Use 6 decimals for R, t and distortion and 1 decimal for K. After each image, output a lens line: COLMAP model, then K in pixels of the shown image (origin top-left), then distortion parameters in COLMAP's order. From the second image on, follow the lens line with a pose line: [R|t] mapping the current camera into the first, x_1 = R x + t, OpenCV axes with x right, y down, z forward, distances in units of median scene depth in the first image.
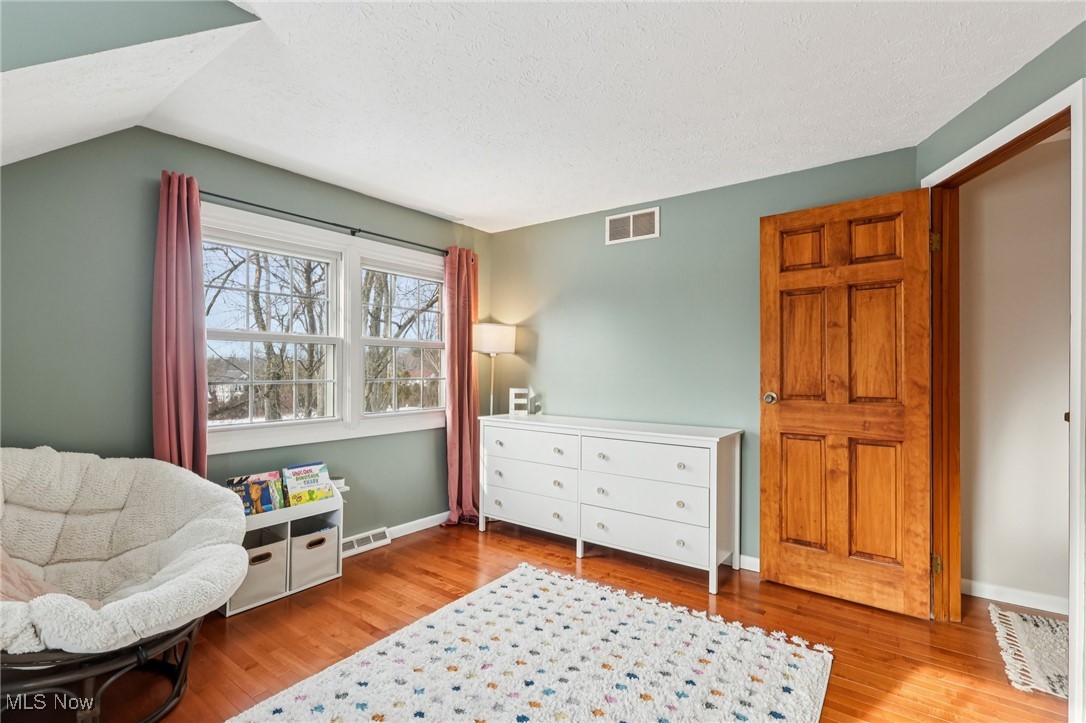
lens RADIAL K [[506.6, 0, 535.3], [0, 506.6, 366.0], [0, 0, 1]] dist [-0.004462, -0.000661]
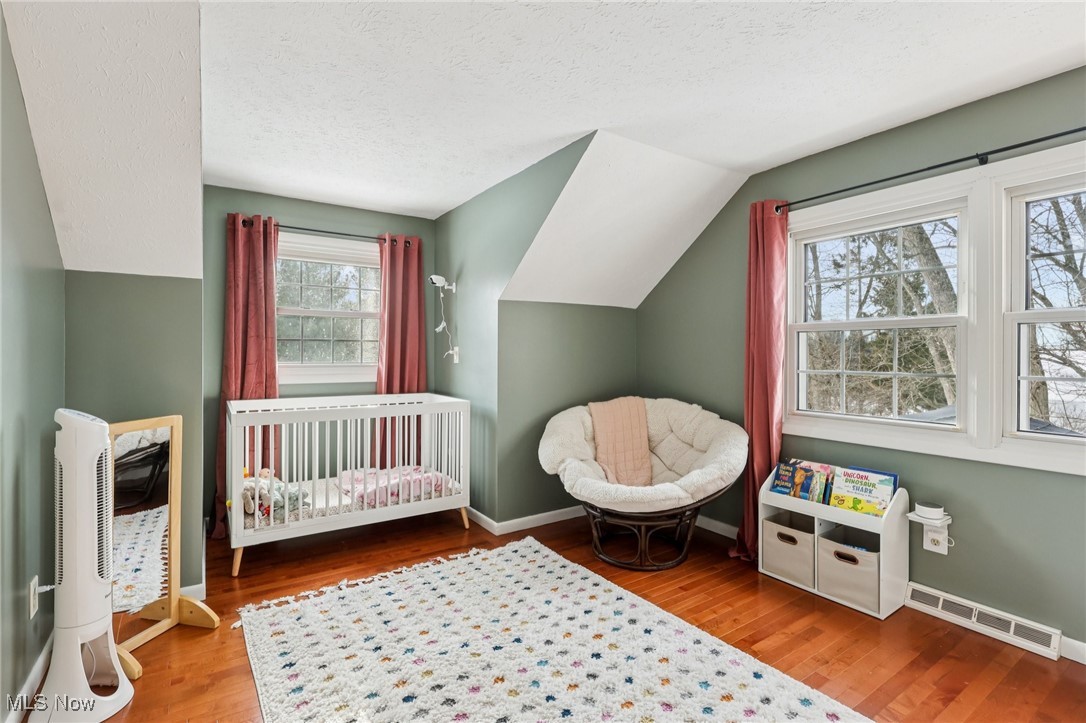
lens RADIAL K [[506.6, 0, 537.5], [0, 506.6, 355.9], [0, 0, 1]] dist [-0.004462, -0.000661]
pose [[-0.330530, -0.001434, -0.943794, 0.583382], [-0.001564, 0.999998, -0.000971, 0.002185], [0.943794, 0.001155, -0.330531, 0.803019]]
